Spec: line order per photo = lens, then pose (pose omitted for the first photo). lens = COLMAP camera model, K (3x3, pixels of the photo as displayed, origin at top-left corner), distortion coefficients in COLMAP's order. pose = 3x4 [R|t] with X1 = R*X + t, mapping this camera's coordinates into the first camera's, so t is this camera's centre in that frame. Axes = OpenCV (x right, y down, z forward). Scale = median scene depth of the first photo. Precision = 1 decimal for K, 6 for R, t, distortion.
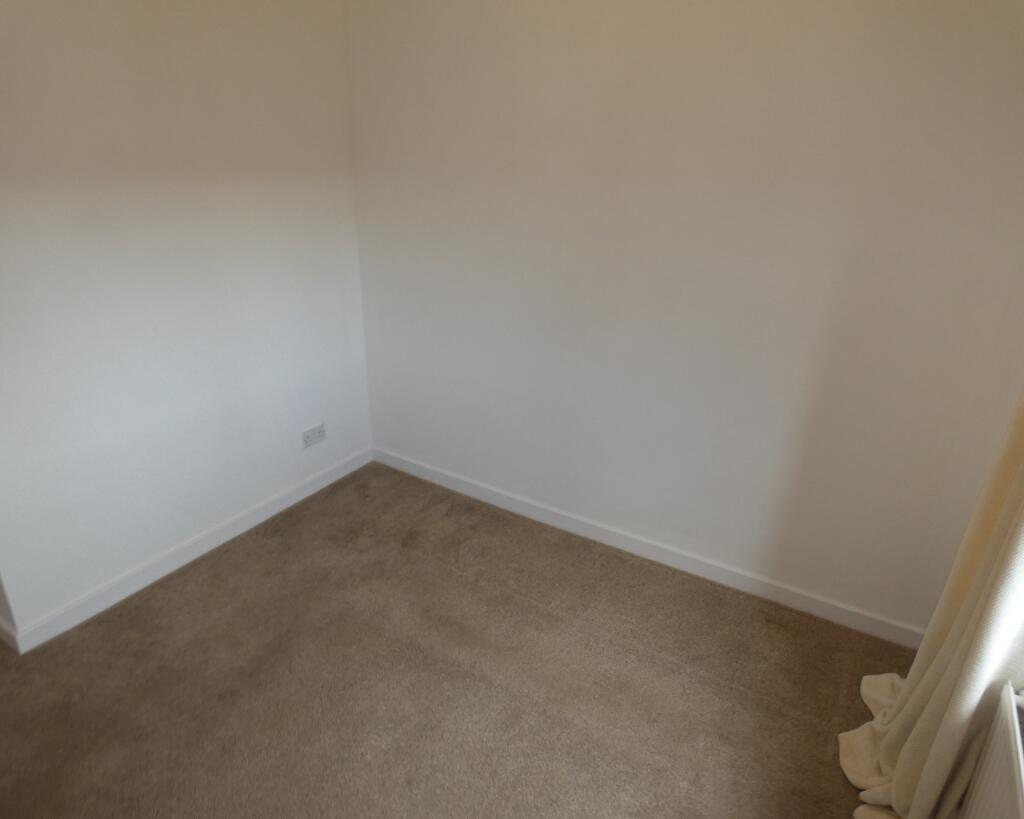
lens RADIAL K [[665.2, 0, 512.8], [0, 665.2, 398.3], [0, 0, 1]] dist [0.017346, 0.002910]
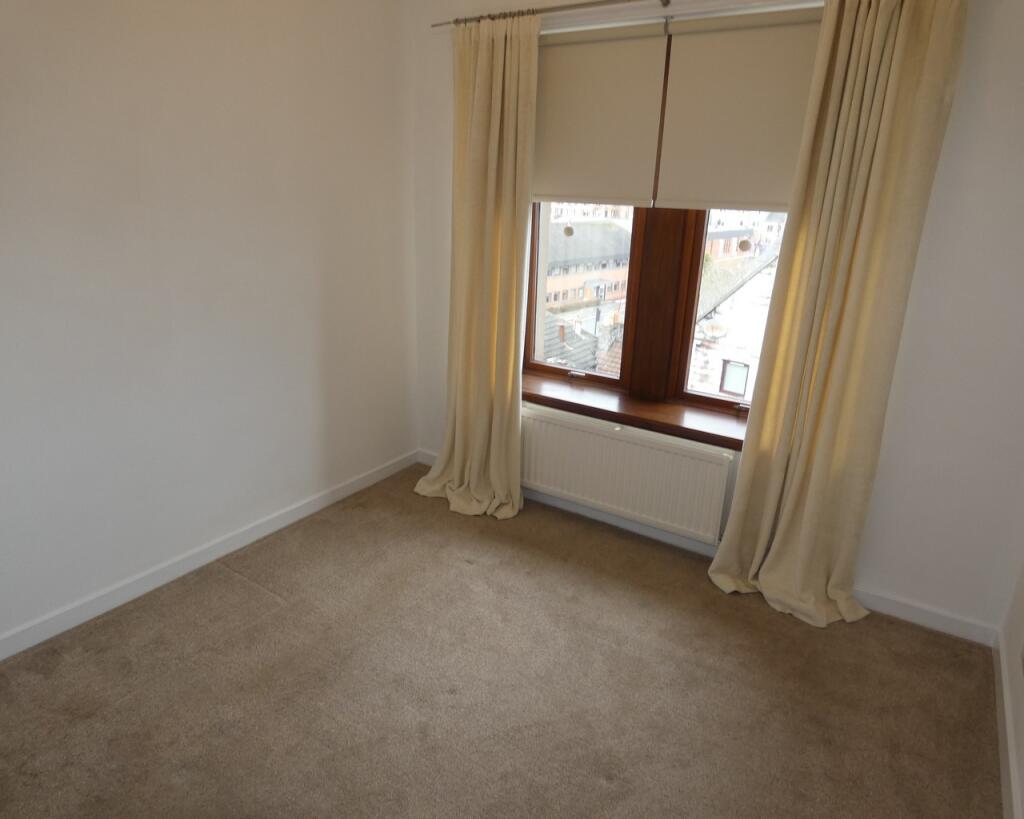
lens RADIAL K [[665.2, 0, 512.8], [0, 665.2, 398.3], [0, 0, 1]] dist [0.017346, 0.002910]
pose [[0.034254, -0.330726, 0.943105, -0.862585], [0.331556, 0.893977, 0.301455, -0.187941], [-0.942814, 0.302366, 0.140276, 0.419758]]
